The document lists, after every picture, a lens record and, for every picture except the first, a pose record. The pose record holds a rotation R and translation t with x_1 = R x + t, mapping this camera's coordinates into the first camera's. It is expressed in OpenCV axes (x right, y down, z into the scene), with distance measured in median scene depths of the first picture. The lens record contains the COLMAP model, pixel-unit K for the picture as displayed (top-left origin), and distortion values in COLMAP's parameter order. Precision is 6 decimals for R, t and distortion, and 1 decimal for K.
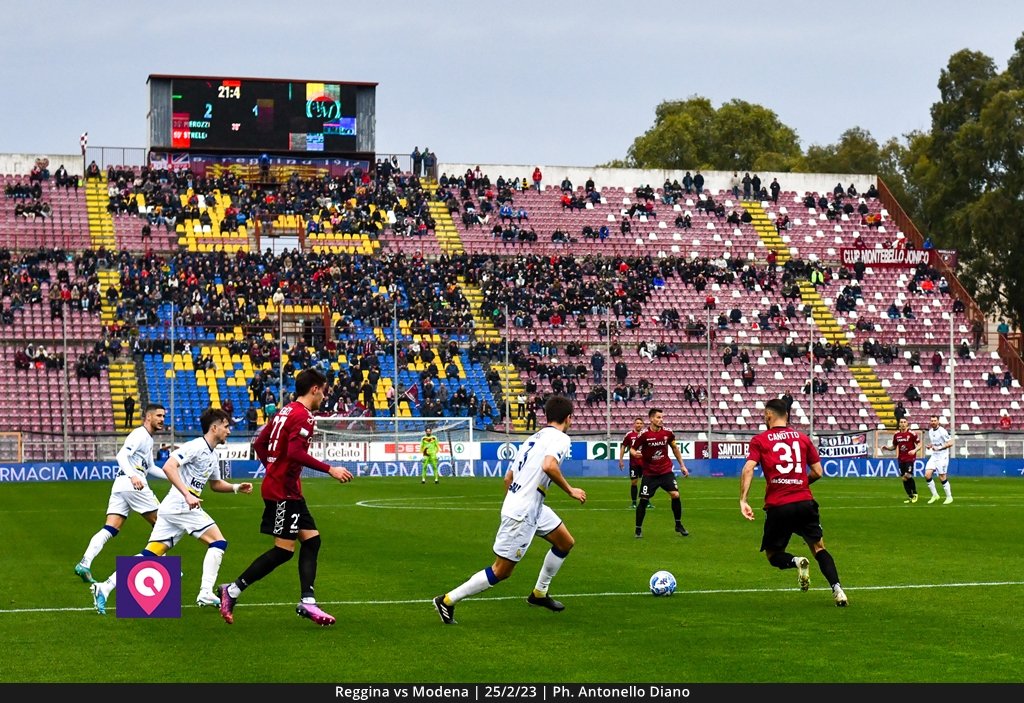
lens RADIAL K [[1815.8, 0, 511.9], [0, 1815.8, 305.2], [0, 0, 1]] dist [-0.056768, 0.037683]
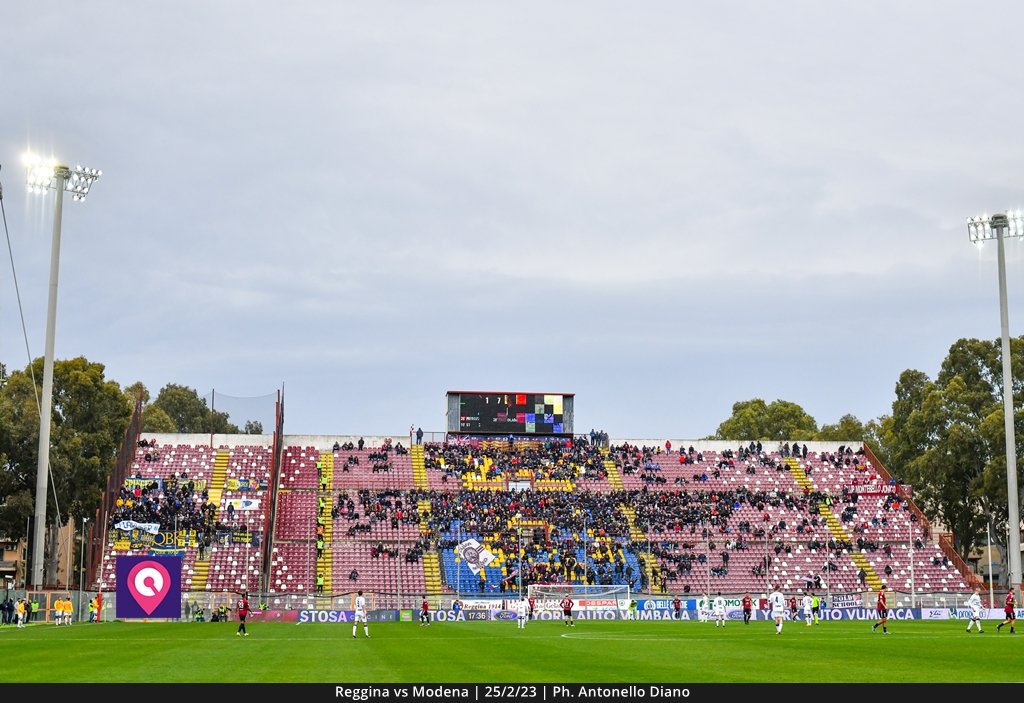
lens RADIAL K [[1815.8, 0, 511.9], [0, 1815.8, 305.2], [0, 0, 1]] dist [-0.056768, 0.037683]
pose [[0.986603, -0.026009, -0.161055, 0.152706], [-0.004991, 0.981936, -0.189145, 0.127299], [0.163065, 0.187415, 0.968651, -0.739357]]
